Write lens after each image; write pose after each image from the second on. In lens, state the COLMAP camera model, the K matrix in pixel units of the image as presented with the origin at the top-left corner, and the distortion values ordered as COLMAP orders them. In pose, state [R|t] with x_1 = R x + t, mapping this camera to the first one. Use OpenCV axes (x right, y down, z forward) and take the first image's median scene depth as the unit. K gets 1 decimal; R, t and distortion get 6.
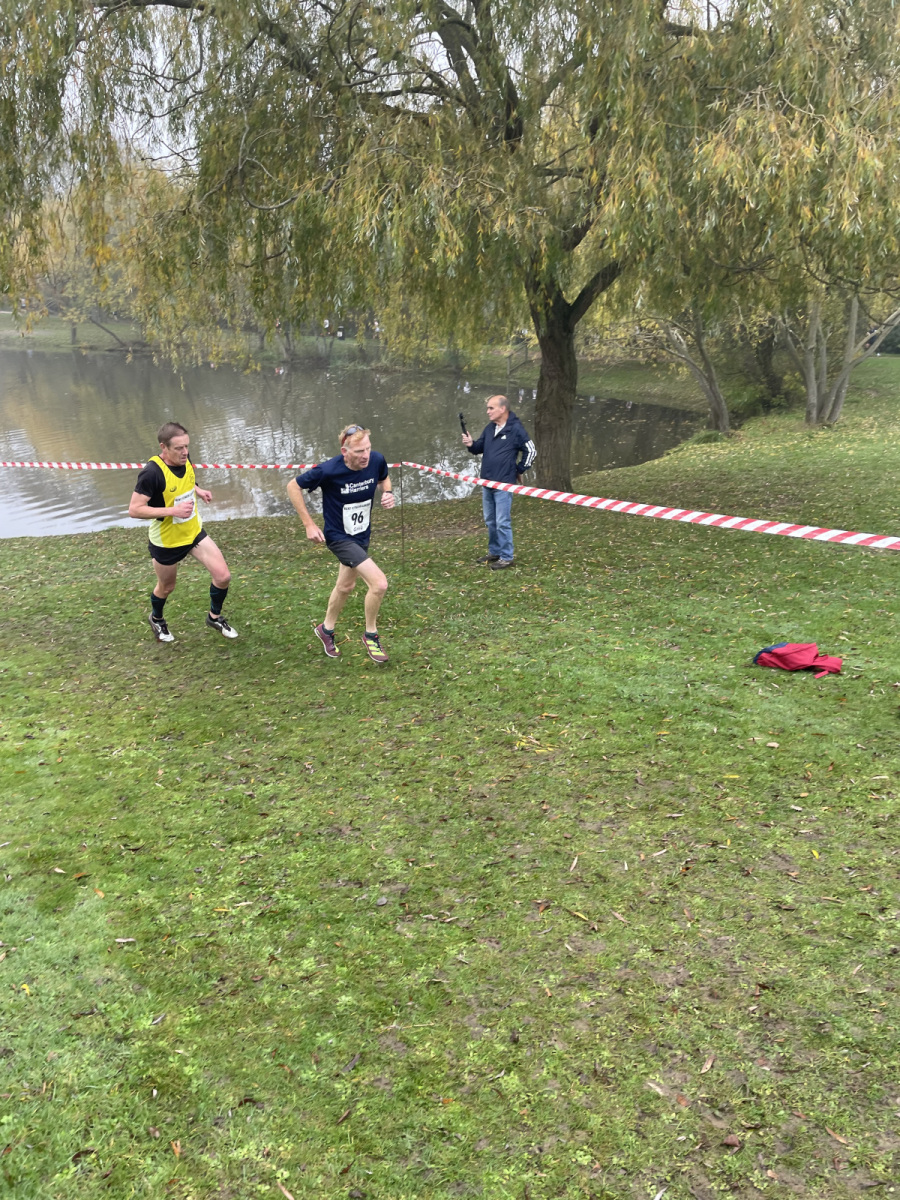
lens RADIAL K [[909.0, 0, 467.8], [0, 909.0, 591.7], [0, 0, 1]] dist [0.096585, -0.126195]
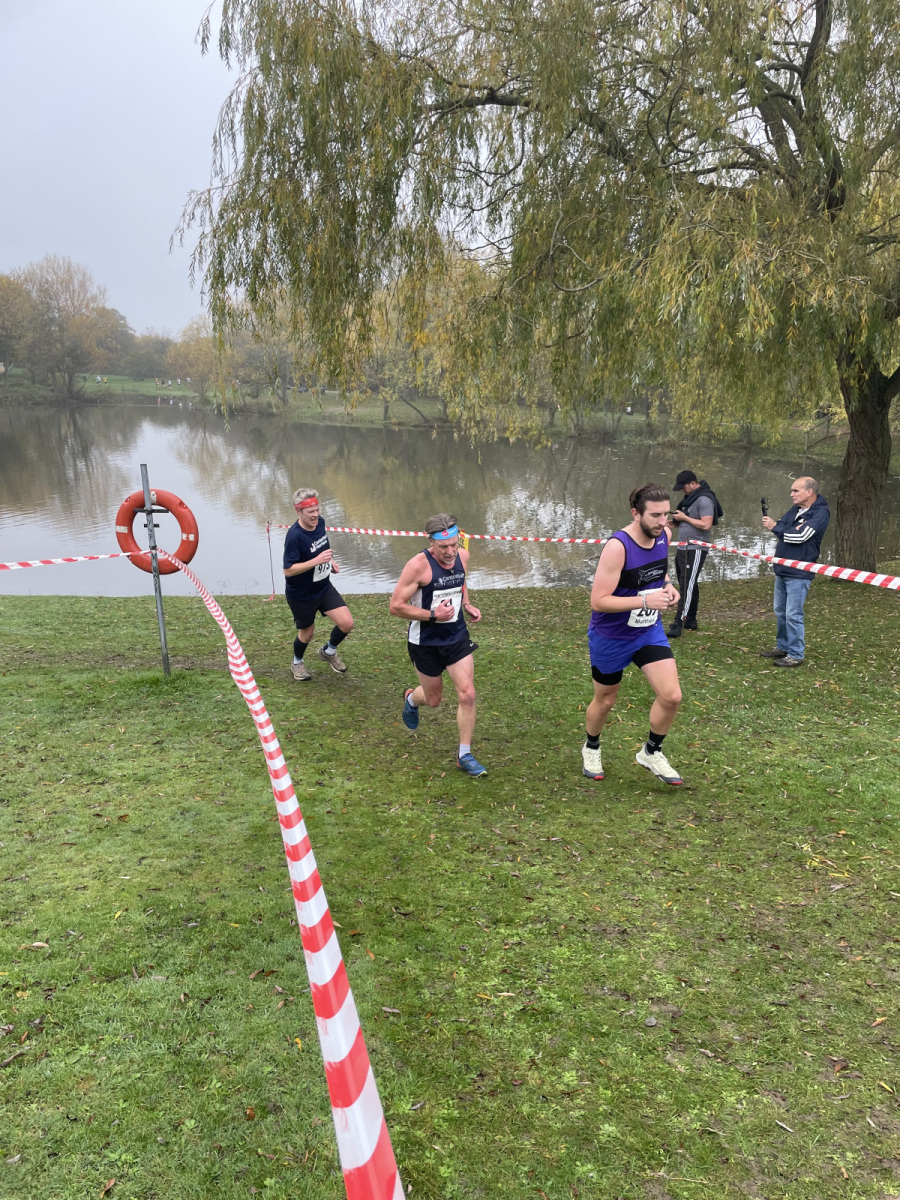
lens RADIAL K [[909.0, 0, 465.6], [0, 909.0, 612.7], [0, 0, 1]] dist [0.096585, -0.126195]
pose [[0.954098, 0.066345, -0.292053, -0.021962], [-0.082259, 0.995703, -0.042537, -0.012978], [0.287975, 0.064608, 0.955456, 0.028538]]
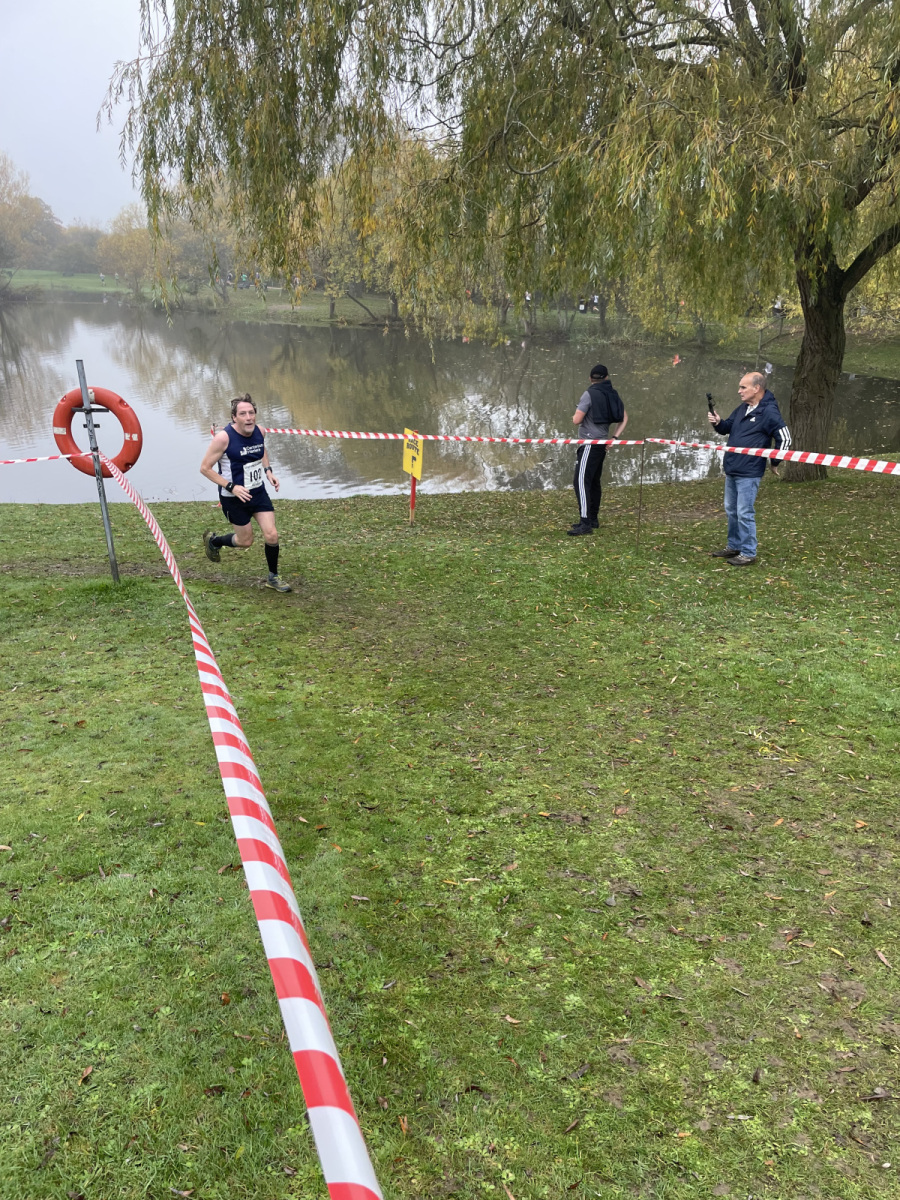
lens RADIAL K [[909.0, 0, 465.6], [0, 909.0, 612.7], [0, 0, 1]] dist [0.096585, -0.126195]
pose [[0.968484, 0.079415, -0.236074, -0.030951], [-0.068255, 0.996146, 0.055088, -0.002488], [0.239539, -0.037239, 0.970172, 0.037671]]
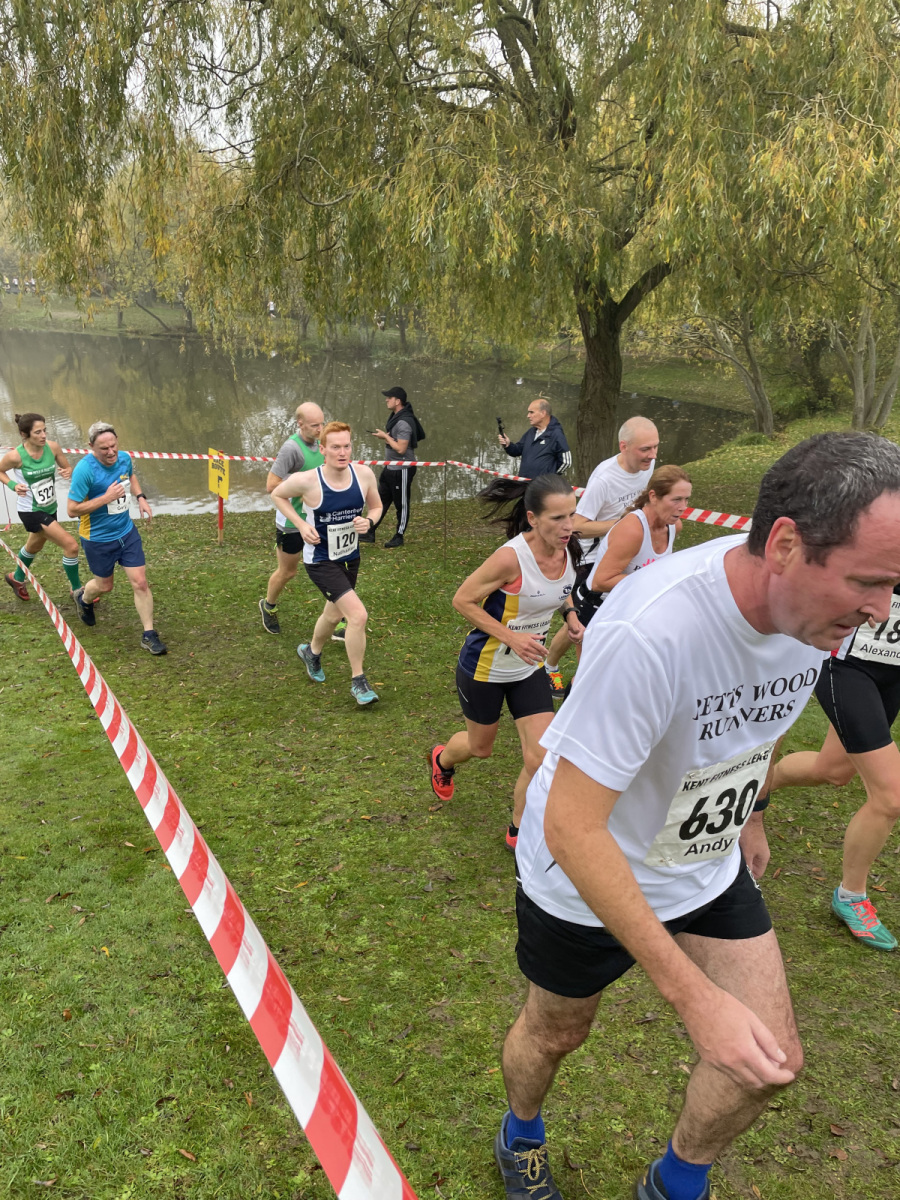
lens RADIAL K [[909.0, 0, 465.9], [0, 909.0, 613.8], [0, 0, 1]] dist [0.096585, -0.126195]
pose [[0.998731, 0.034650, -0.036559, -0.018065], [-0.033487, 0.998928, 0.031965, -0.012049], [0.037627, -0.030700, 0.998820, -0.041973]]
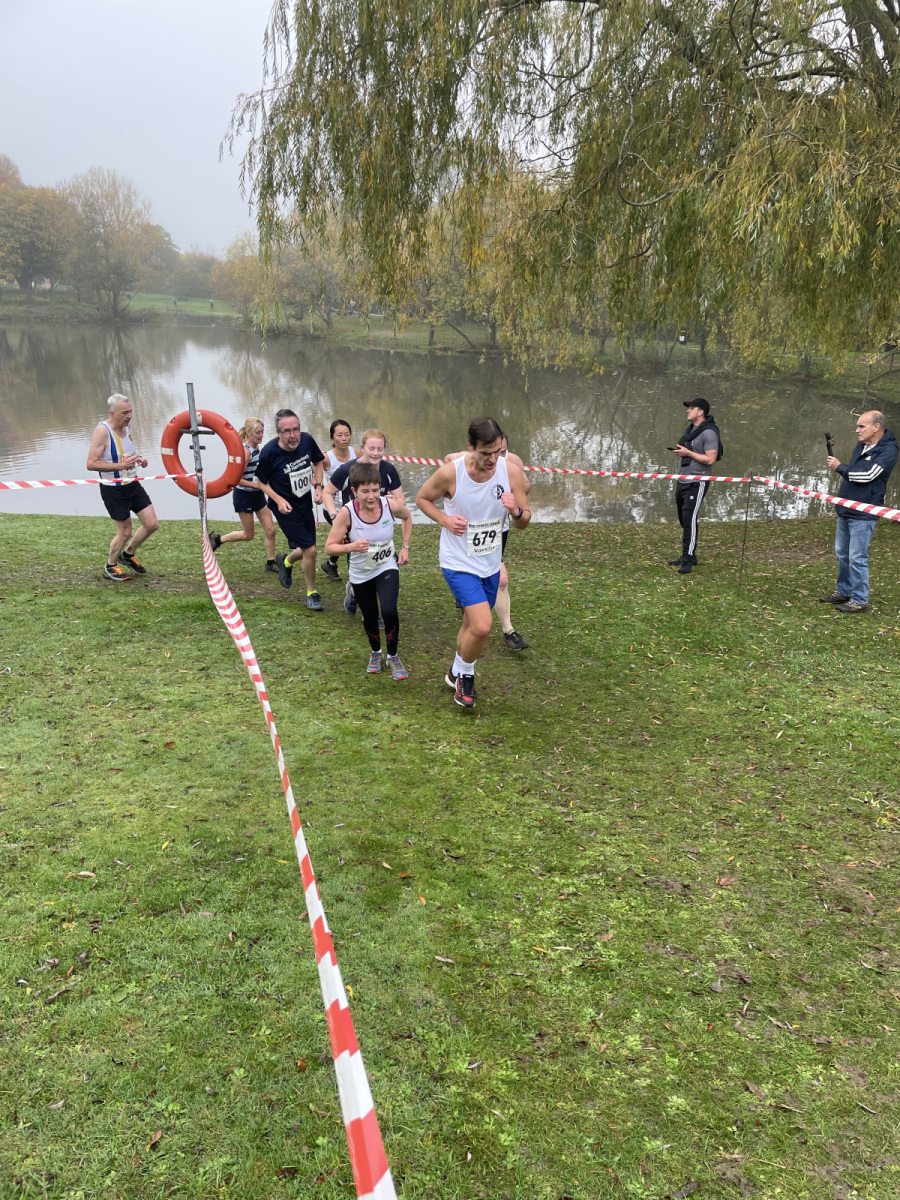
lens RADIAL K [[909.0, 0, 466.3], [0, 909.0, 612.1], [0, 0, 1]] dist [0.096585, -0.126195]
pose [[0.938597, 0.117648, -0.324338, -0.059571], [-0.112391, 0.993049, 0.034965, -0.015454], [0.326197, 0.003635, 0.945295, 0.071909]]
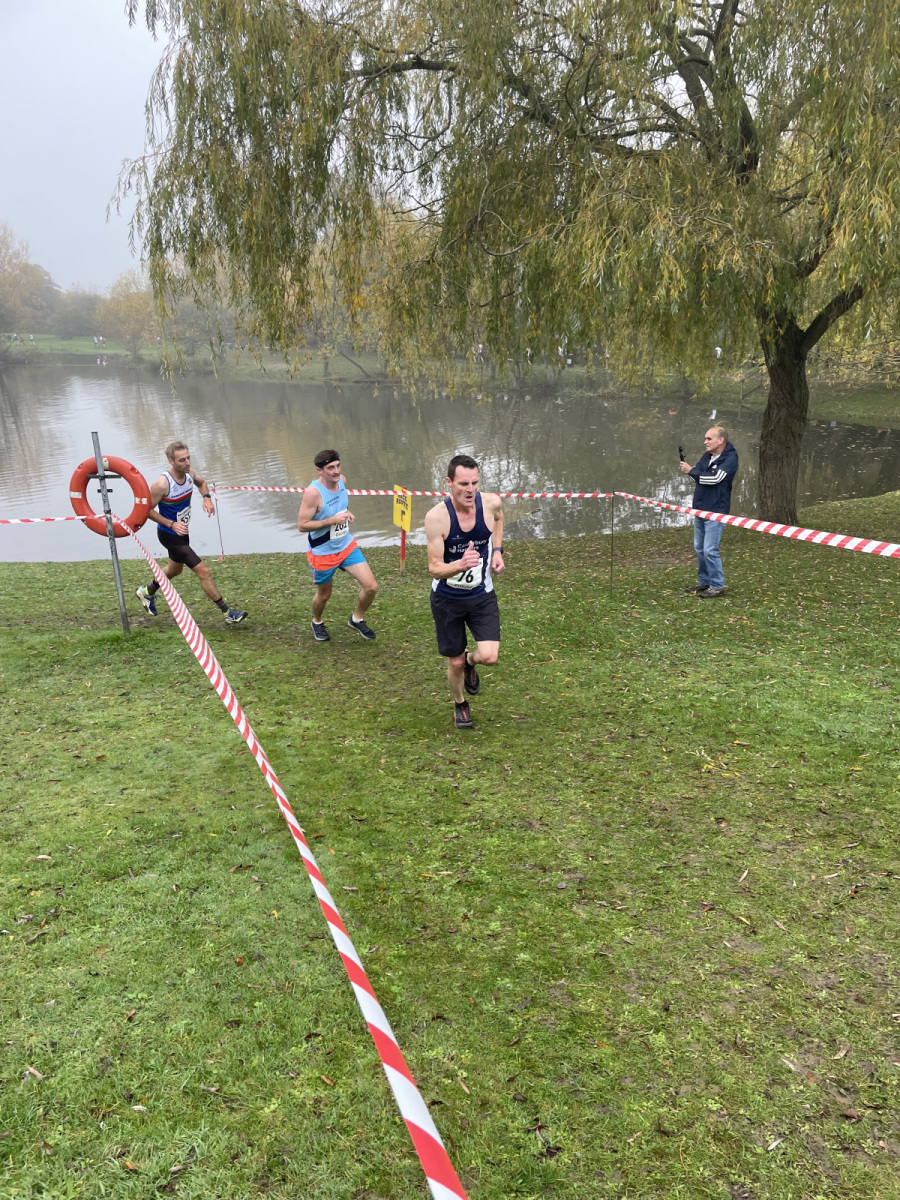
lens RADIAL K [[909.0, 0, 466.1], [0, 909.0, 613.4], [0, 0, 1]] dist [0.096585, -0.126195]
pose [[0.970560, 0.048182, -0.235993, 0.034444], [-0.049031, 0.998795, 0.002277, 0.003092], [0.235818, 0.009361, 0.971752, -0.107740]]
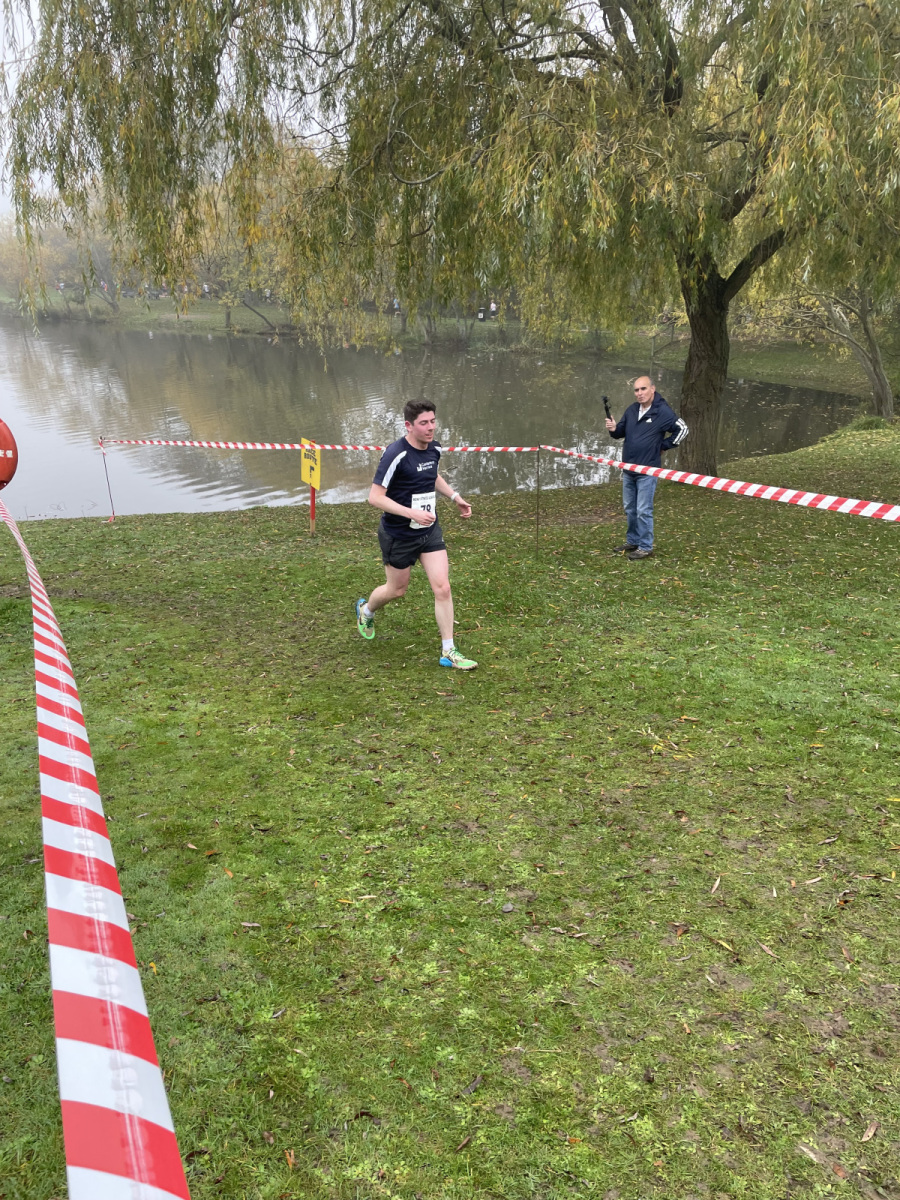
lens RADIAL K [[909.0, 0, 465.6], [0, 909.0, 612.8], [0, 0, 1]] dist [0.096585, -0.126195]
pose [[0.988912, 0.041013, -0.142729, -0.010649], [-0.035352, 0.998493, 0.041972, -0.005875], [0.144235, -0.036461, 0.988872, 0.049526]]
